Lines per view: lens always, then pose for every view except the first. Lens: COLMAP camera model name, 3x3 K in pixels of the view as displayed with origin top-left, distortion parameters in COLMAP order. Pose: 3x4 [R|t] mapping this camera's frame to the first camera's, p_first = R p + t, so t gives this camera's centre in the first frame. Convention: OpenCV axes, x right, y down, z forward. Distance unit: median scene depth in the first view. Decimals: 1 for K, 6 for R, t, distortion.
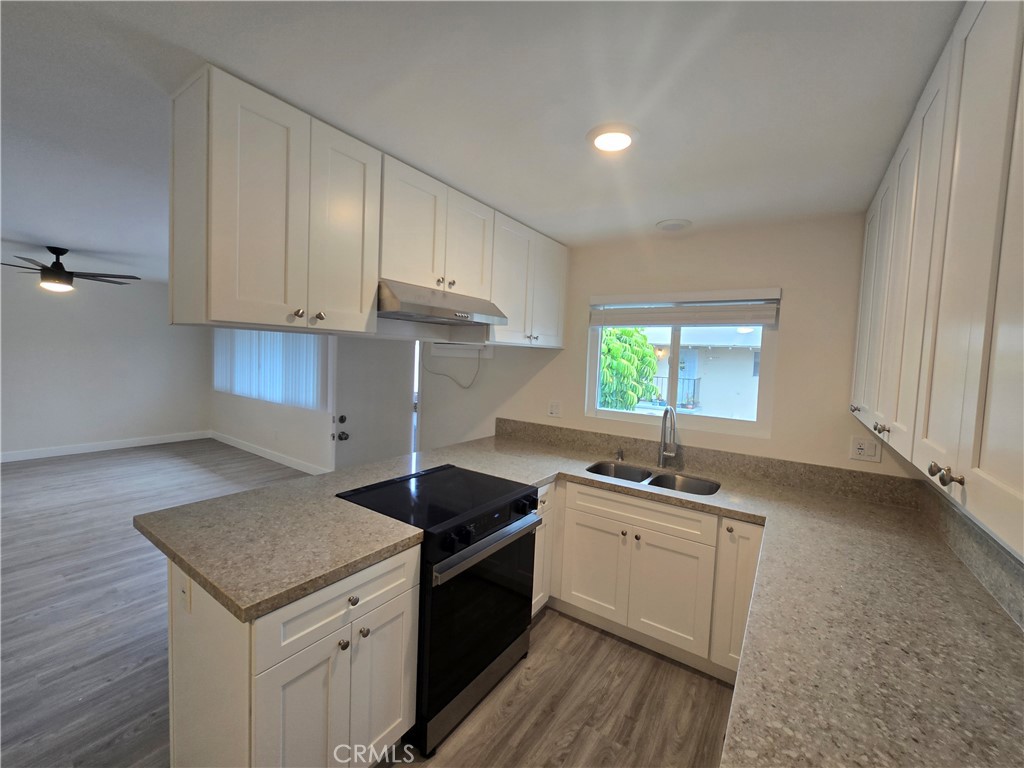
lens RADIAL K [[417.7, 0, 514.0], [0, 417.7, 376.9], [0, 0, 1]] dist [-0.002924, -0.000970]
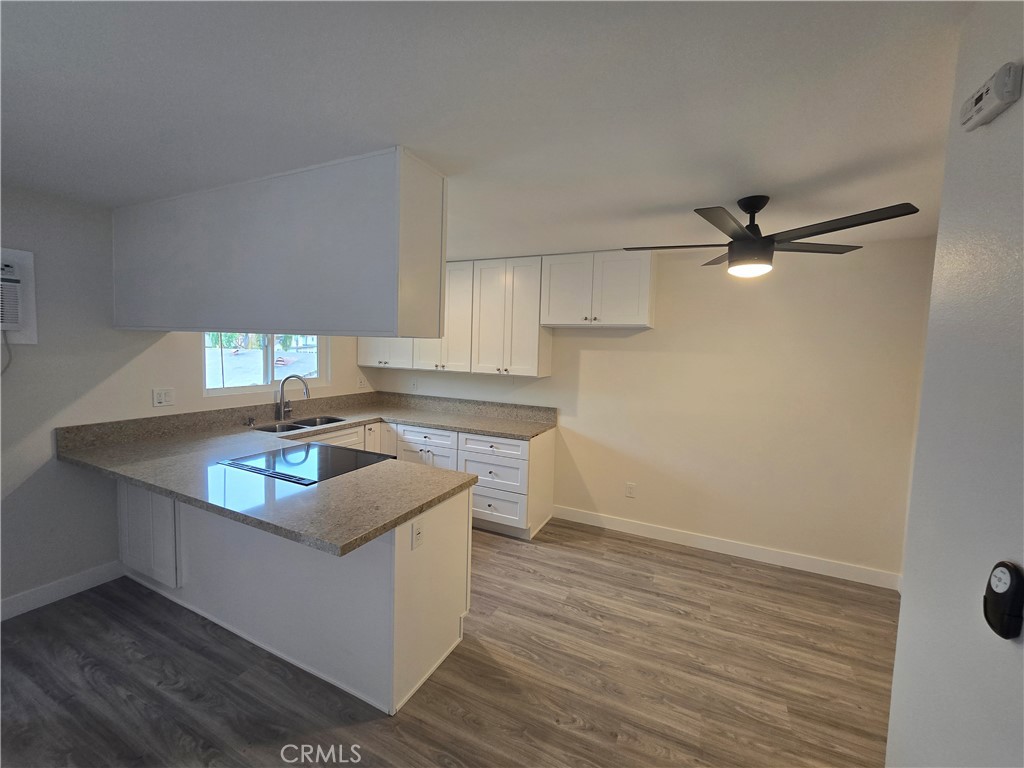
lens RADIAL K [[417.7, 0, 515.3], [0, 417.7, 377.3], [0, 0, 1]] dist [-0.002924, -0.000970]
pose [[-0.153690, -0.120929, 0.980691, -1.306495], [0.016050, 0.992047, 0.124844, -0.097869], [-0.987989, 0.034928, -0.150526, 0.538814]]
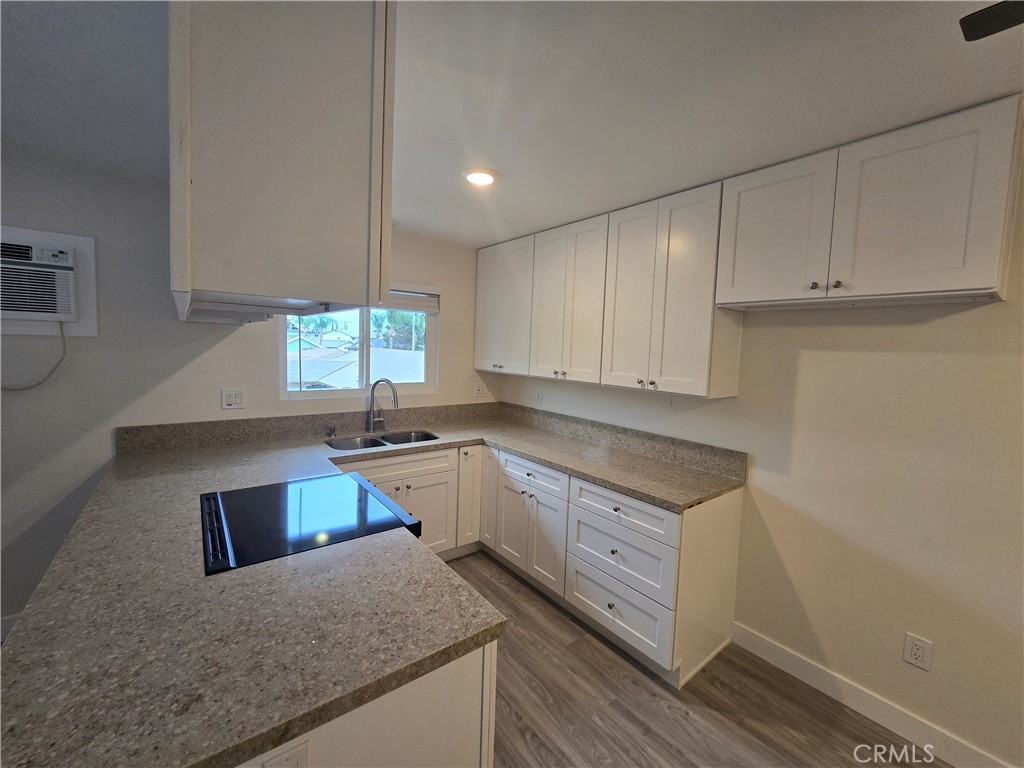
lens RADIAL K [[417.7, 0, 513.0], [0, 417.7, 376.5], [0, 0, 1]] dist [-0.002924, -0.000970]
pose [[0.304808, -0.102077, 0.946928, -0.721019], [0.029634, 0.994775, 0.097696, -0.043353], [-0.951953, -0.001717, 0.306241, 0.335356]]
